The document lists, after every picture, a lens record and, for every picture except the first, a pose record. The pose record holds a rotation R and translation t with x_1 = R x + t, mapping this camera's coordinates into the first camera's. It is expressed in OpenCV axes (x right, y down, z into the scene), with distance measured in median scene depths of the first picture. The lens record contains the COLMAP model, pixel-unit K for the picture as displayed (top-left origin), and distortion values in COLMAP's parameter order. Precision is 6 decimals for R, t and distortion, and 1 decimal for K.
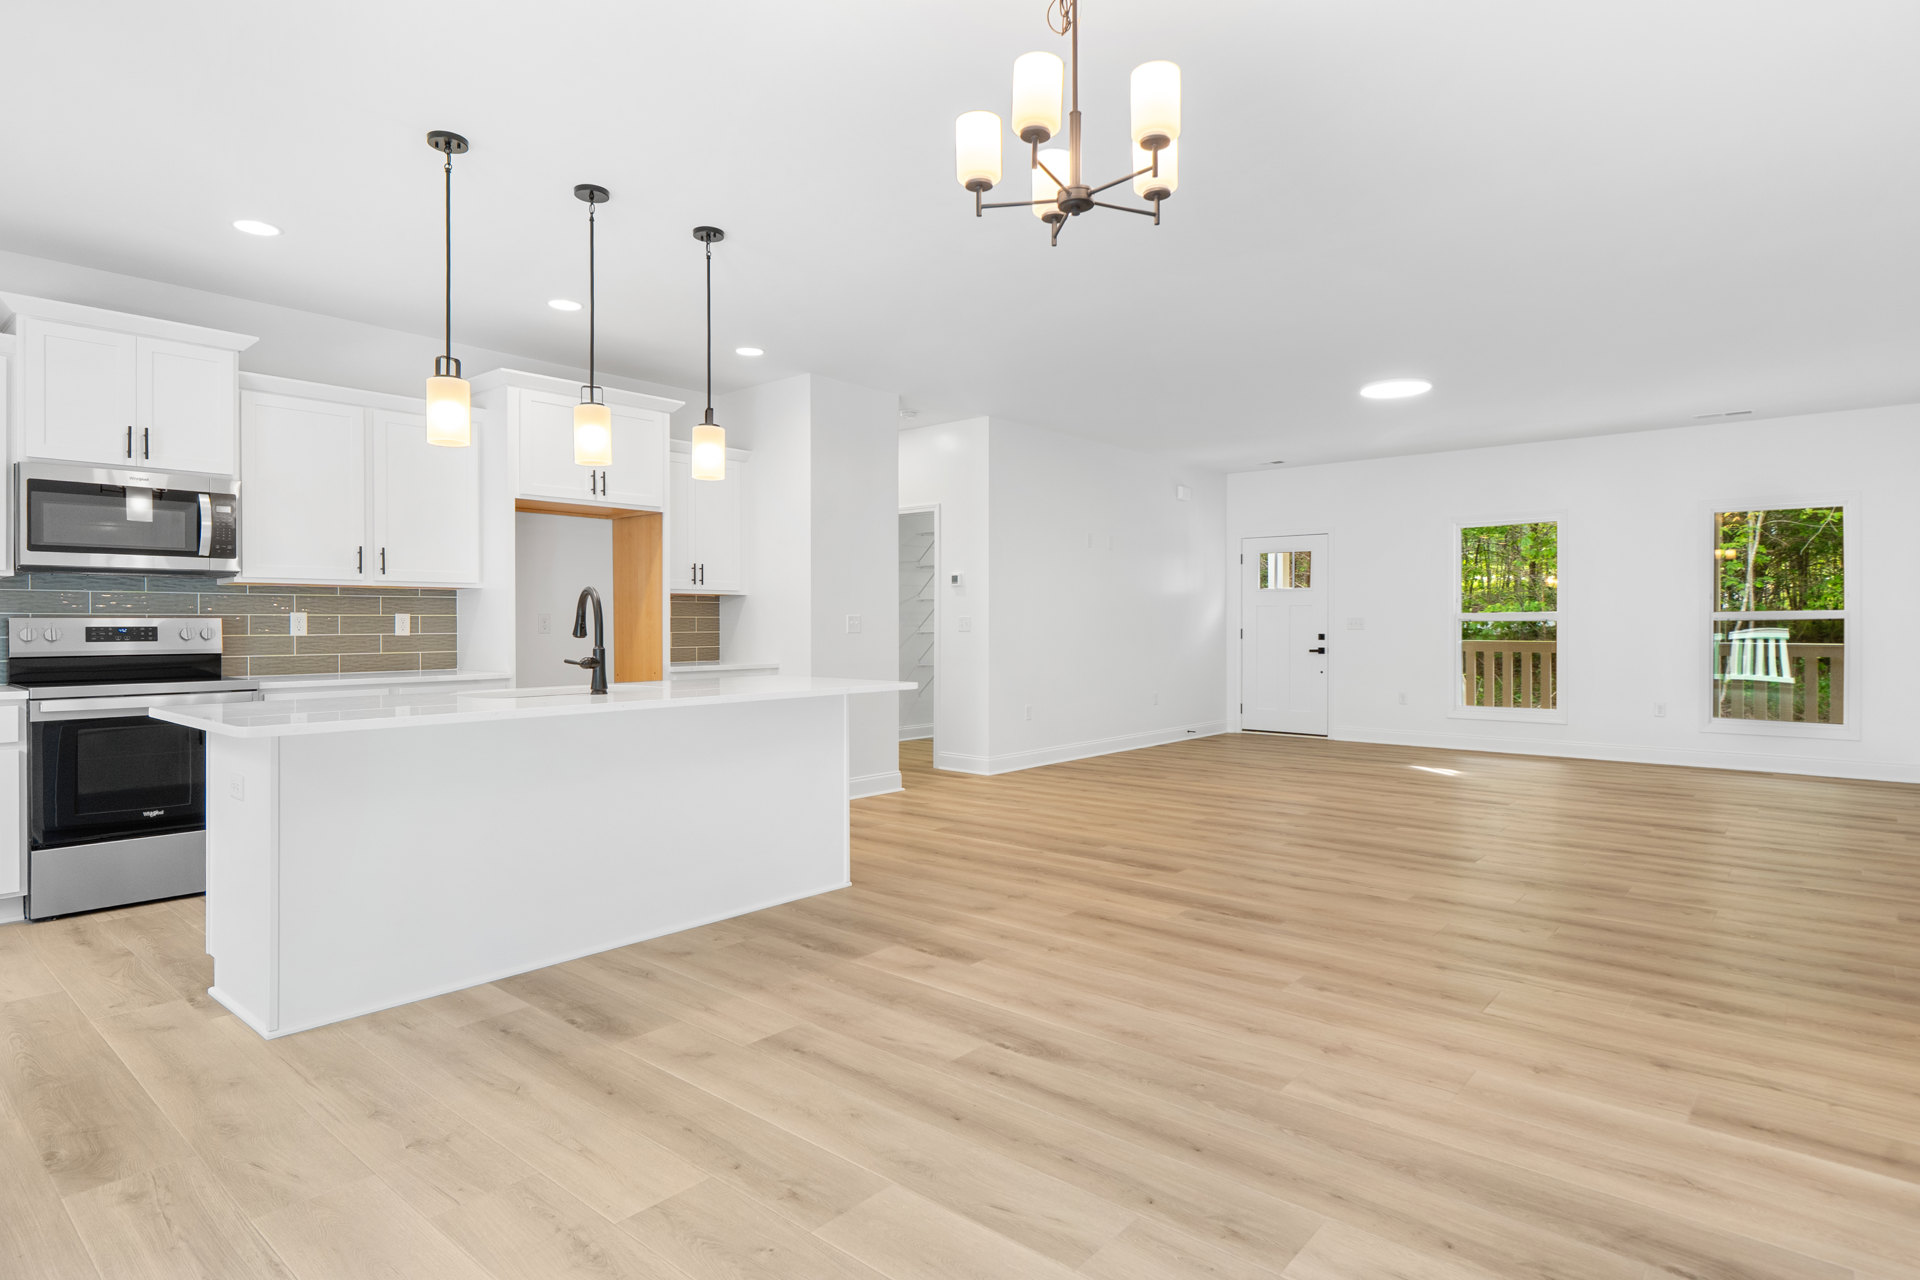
lens RADIAL K [[1029.4, 0, 955.9], [0, 1029.4, 624.3], [0, 0, 1]] dist [-0.002405, -0.001697]
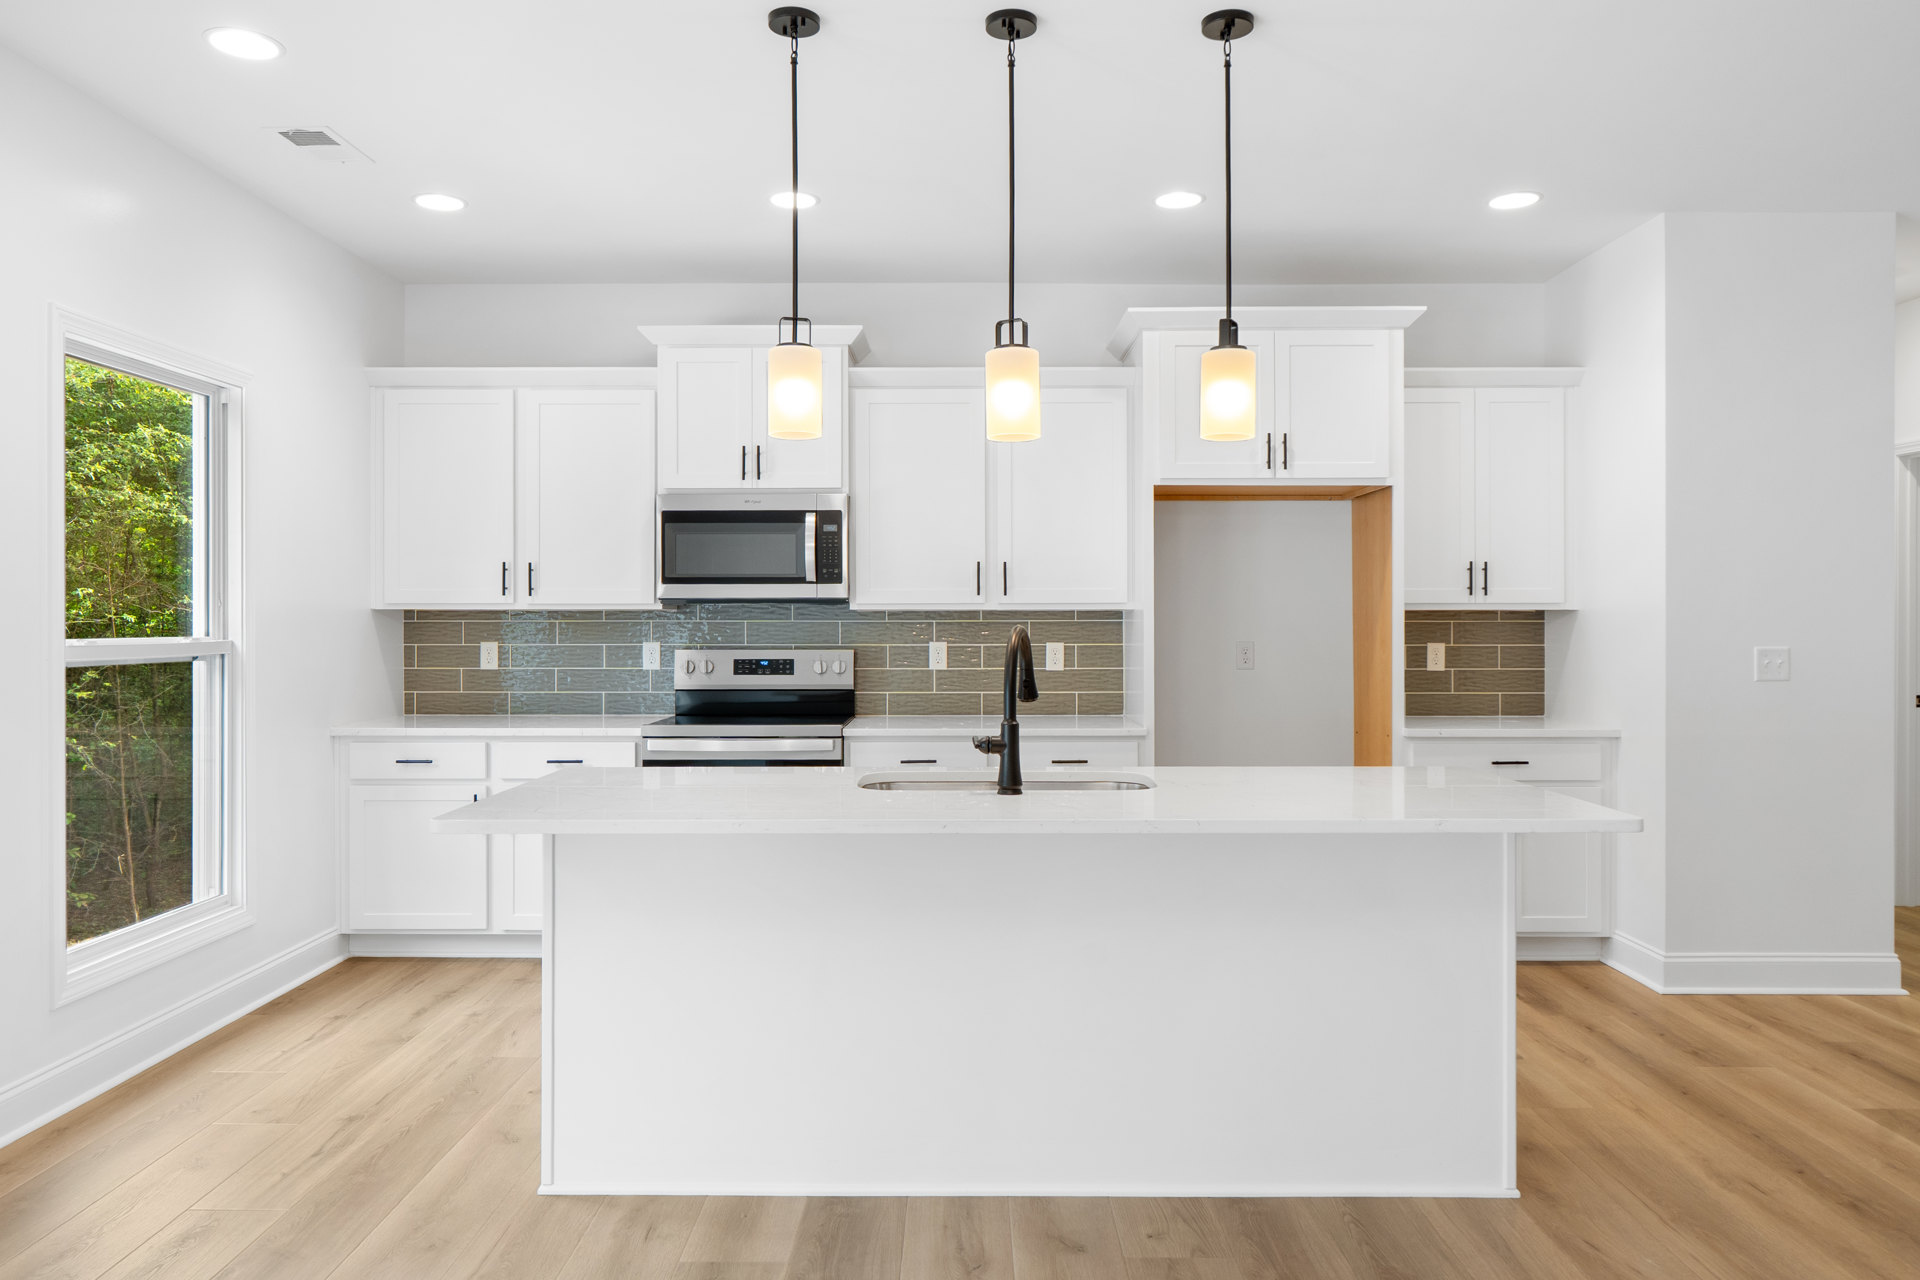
lens RADIAL K [[1306.3, 0, 958.9], [0, 1306.3, 616.6], [0, 0, 1]] dist [-0.004641, 0.002385]
pose [[0.647767, -0.001188, -0.761838, 0.207885], [-0.001062, 0.999996, -0.002462, -0.032993], [0.761838, 0.002404, 0.647763, 0.355571]]
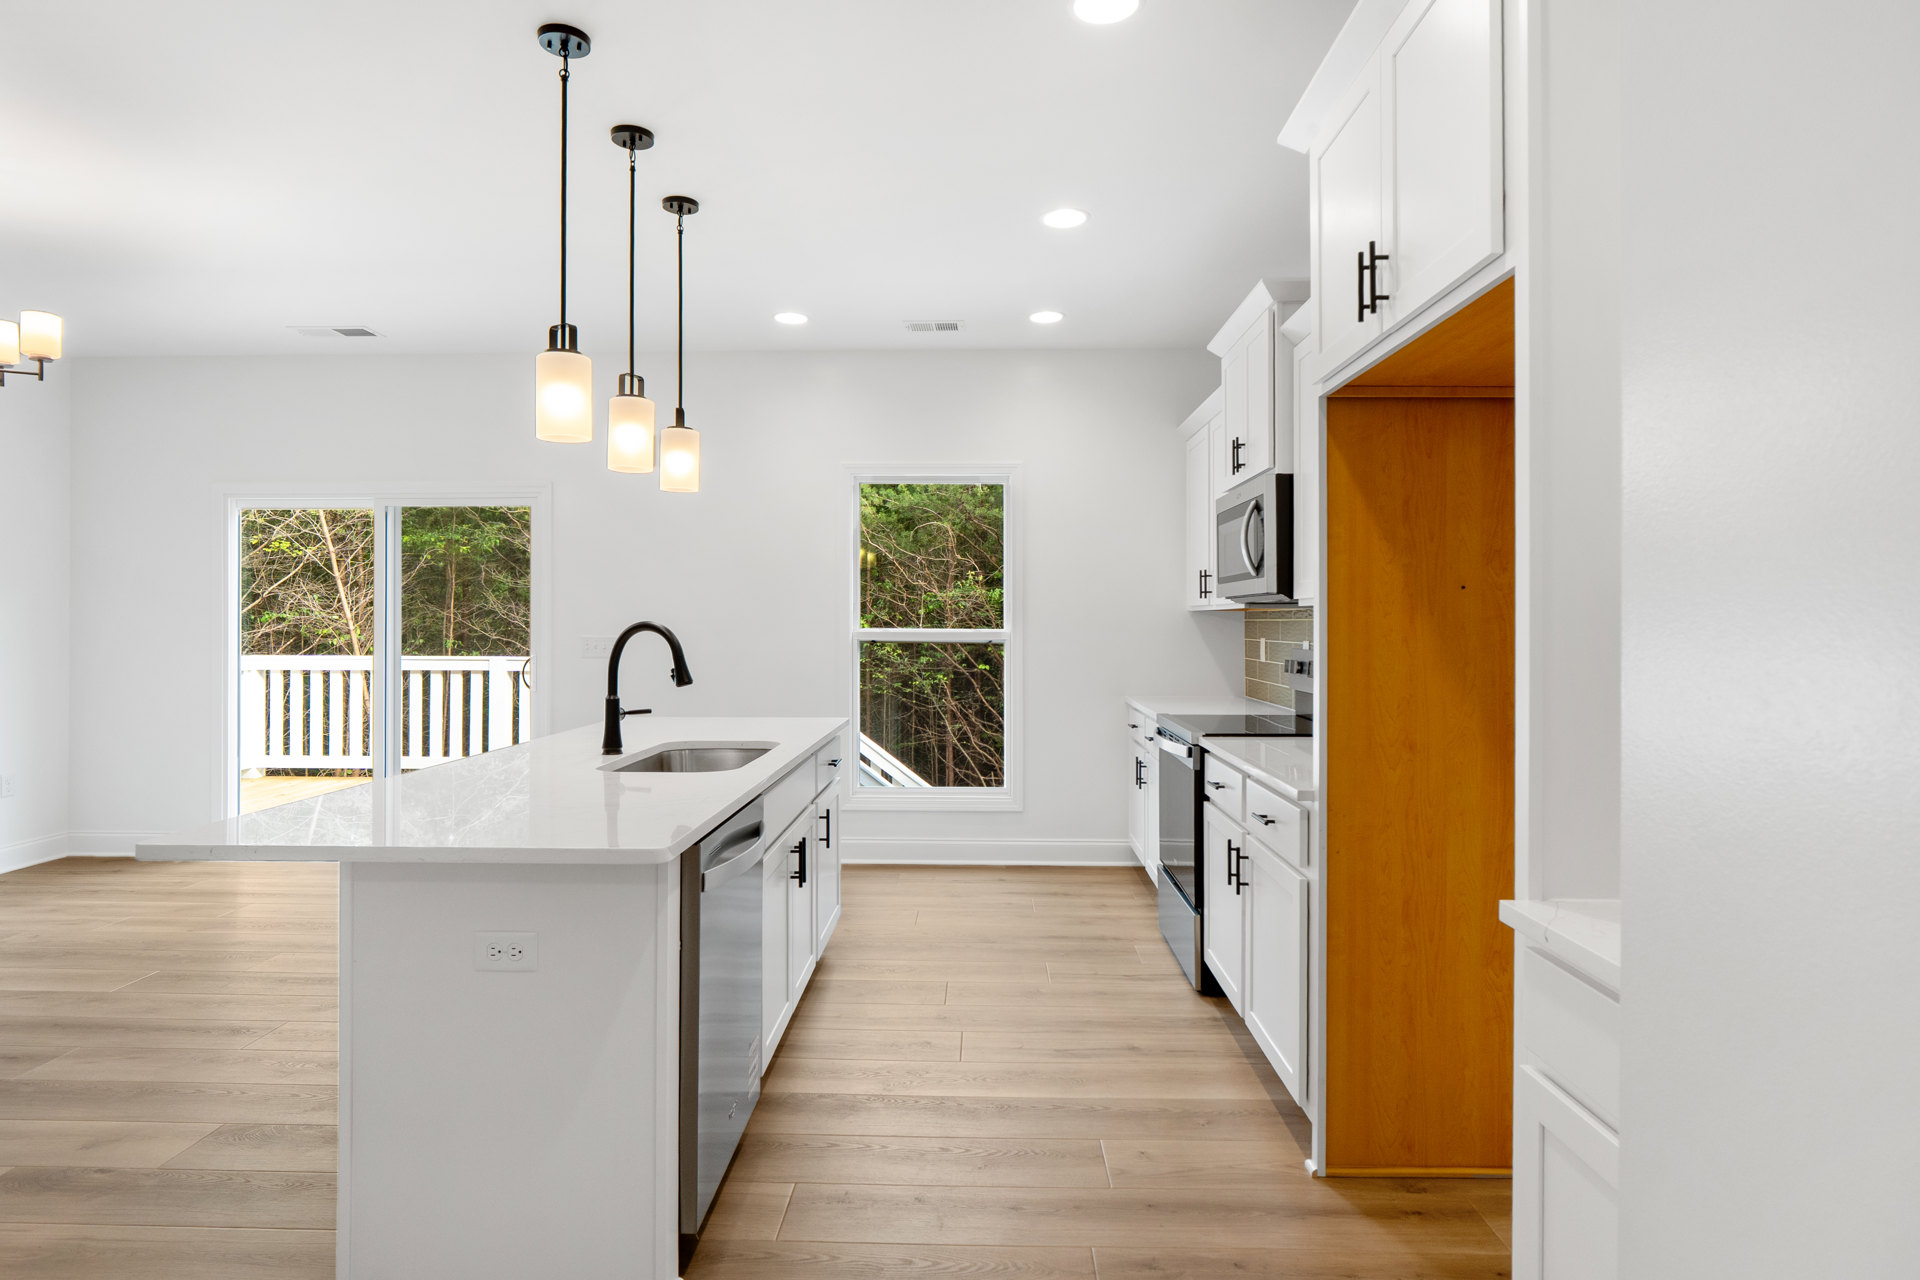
lens RADIAL K [[1048.2, 0, 958.7], [0, 1048.2, 621.5], [0, 0, 1]] dist [0.000207, 0.000029]
pose [[-0.774823, -0.002118, -0.632175, -0.028834], [-0.003493, 0.999993, 0.000930, -0.030539], [0.632169, 0.002929, -0.774825, 1.455399]]
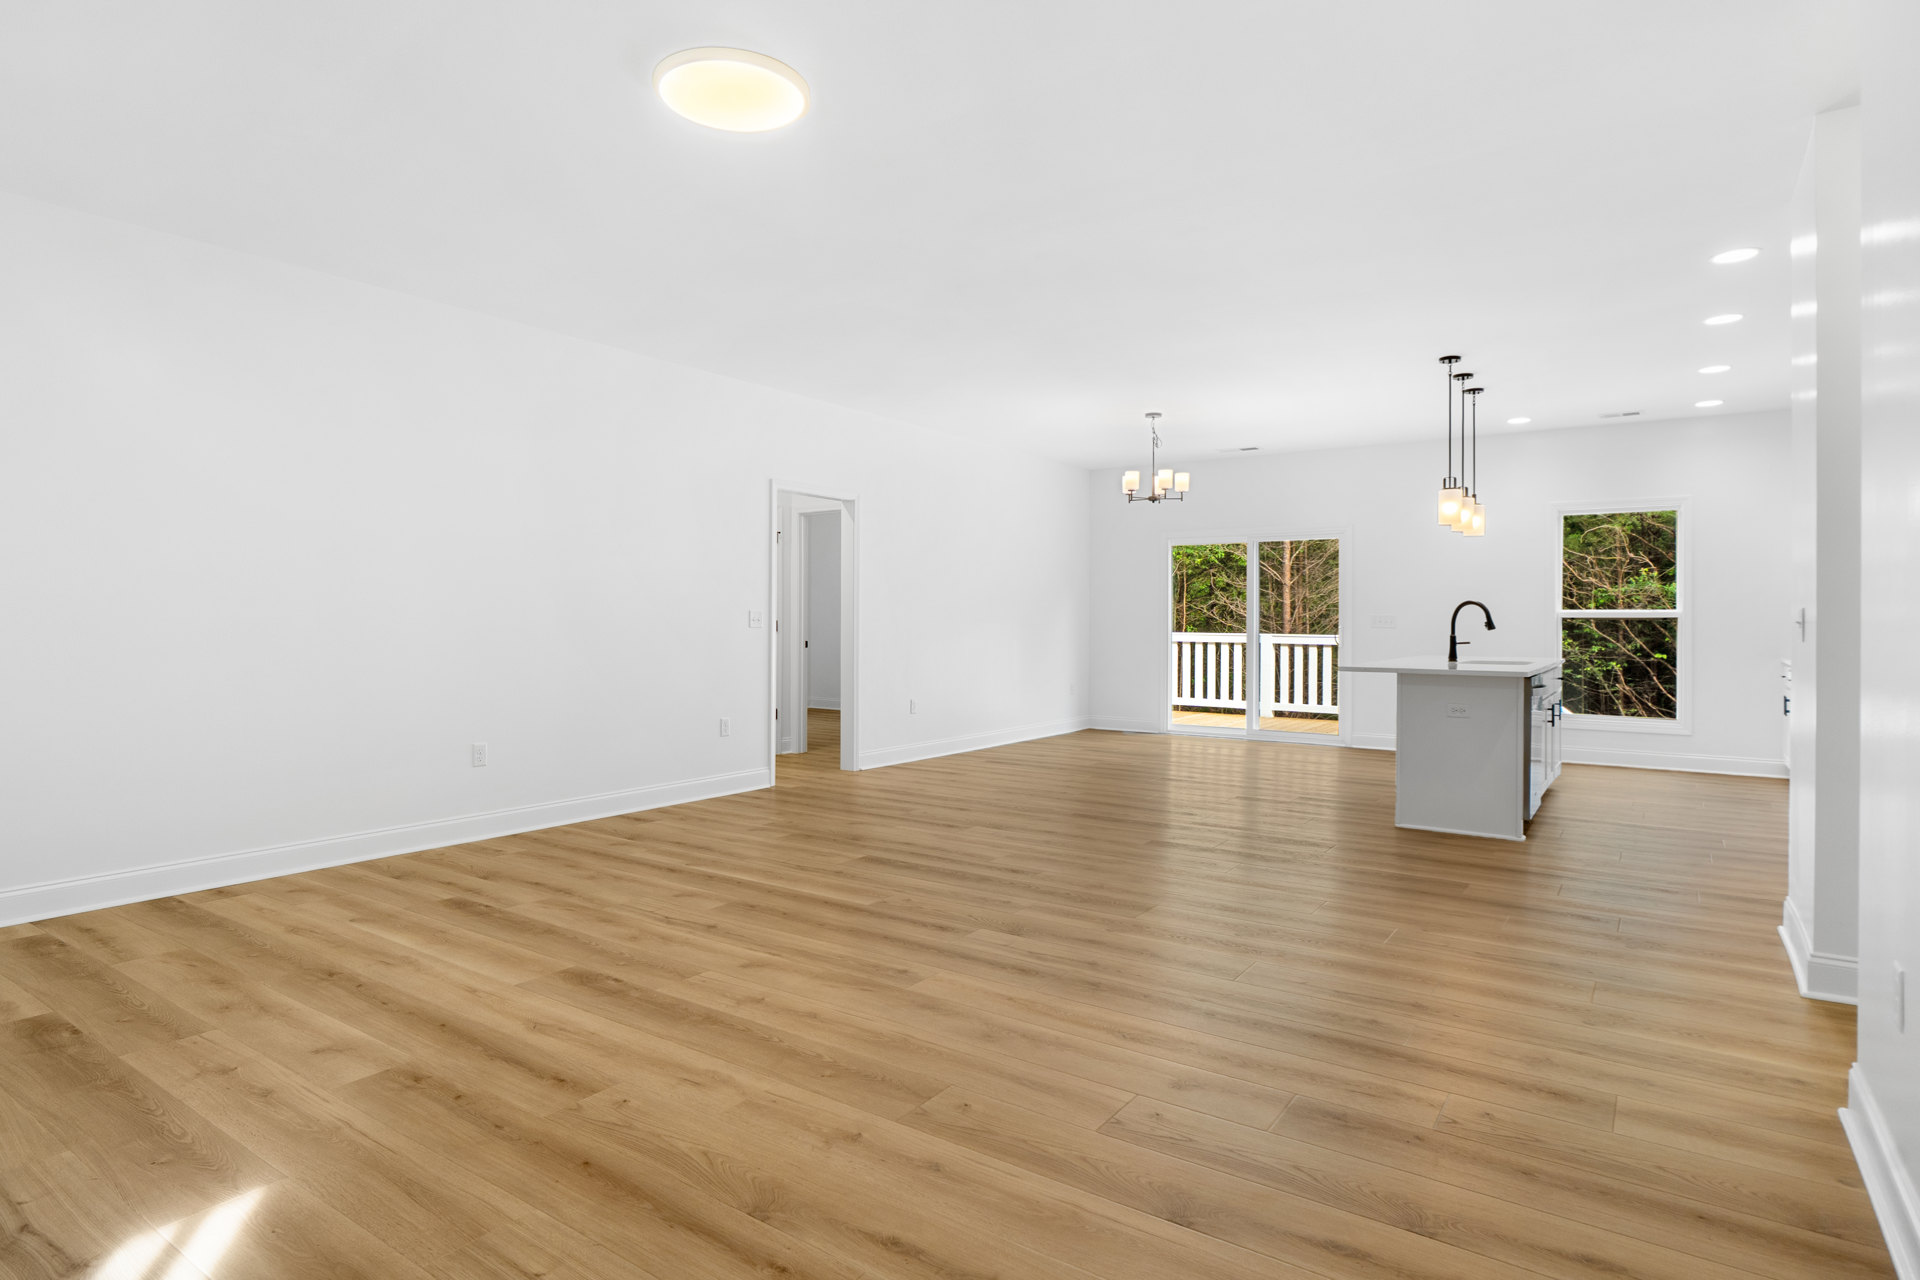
lens RADIAL K [[1029.4, 0, 955.9], [0, 1029.4, 624.3], [0, 0, 1]] dist [-0.002405, -0.001697]
pose [[-0.994386, -0.002356, -0.105786, 0.553496], [-0.002878, 0.999984, 0.004779, -0.001182], [0.105773, 0.005056, -0.994377, 2.141356]]
